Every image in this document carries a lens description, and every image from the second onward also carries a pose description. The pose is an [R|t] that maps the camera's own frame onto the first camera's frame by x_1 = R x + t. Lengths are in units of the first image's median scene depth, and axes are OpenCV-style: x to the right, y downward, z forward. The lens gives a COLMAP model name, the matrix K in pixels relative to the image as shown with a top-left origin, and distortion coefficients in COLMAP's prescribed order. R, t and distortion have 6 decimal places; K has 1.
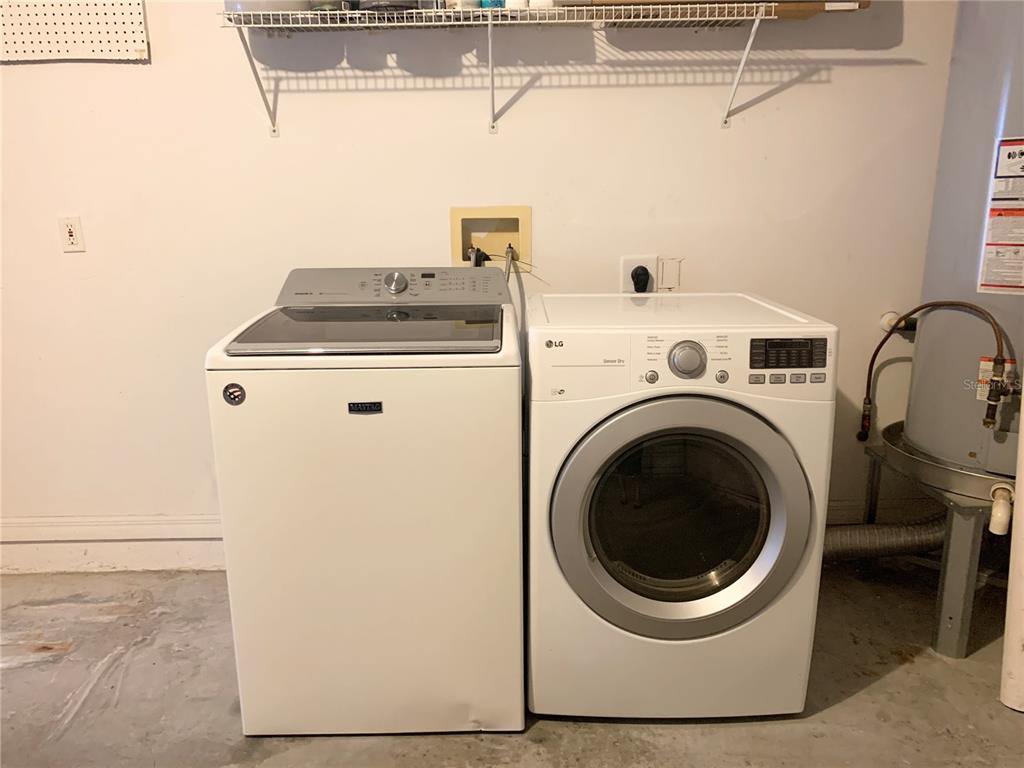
lens RADIAL K [[793.5, 0, 508.9], [0, 793.5, 393.7], [0, 0, 1]] dist [0.041602, -0.072378]
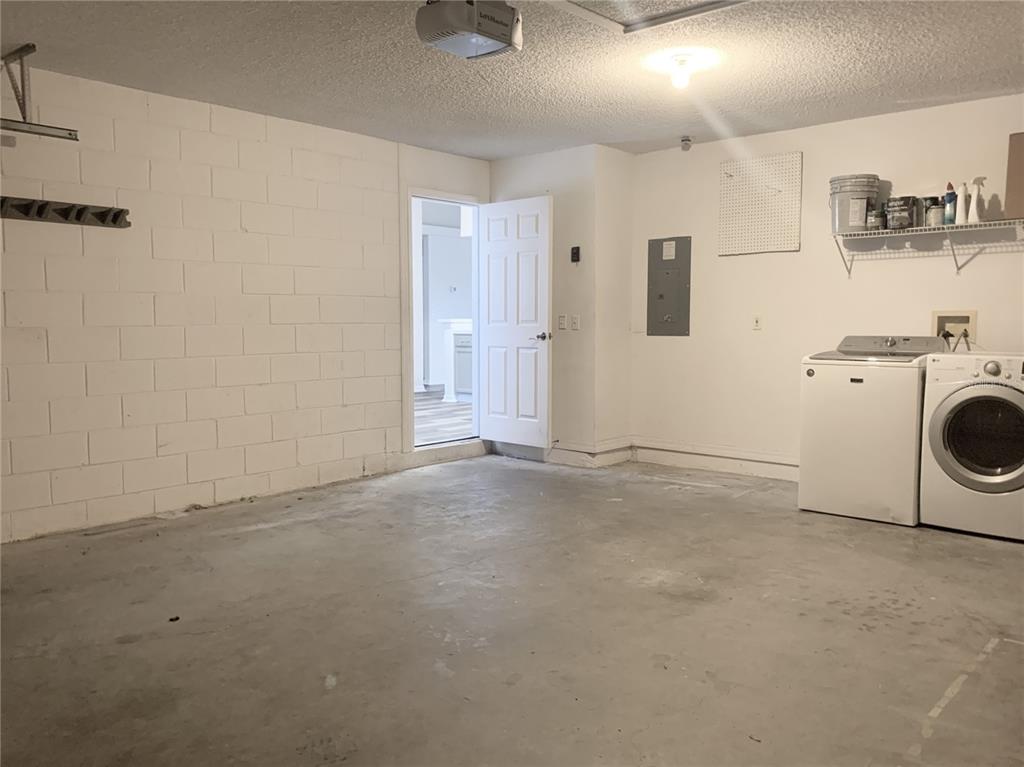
lens RADIAL K [[846.2, 0, 512.0], [0, 846.2, 383.5], [0, 0, 1]] dist [0.009617, -0.012037]
pose [[0.742178, 0.061994, -0.667329, 0.615504], [-0.167691, 0.981218, -0.095345, 0.352697], [0.648884, 0.182668, 0.738635, -1.331947]]
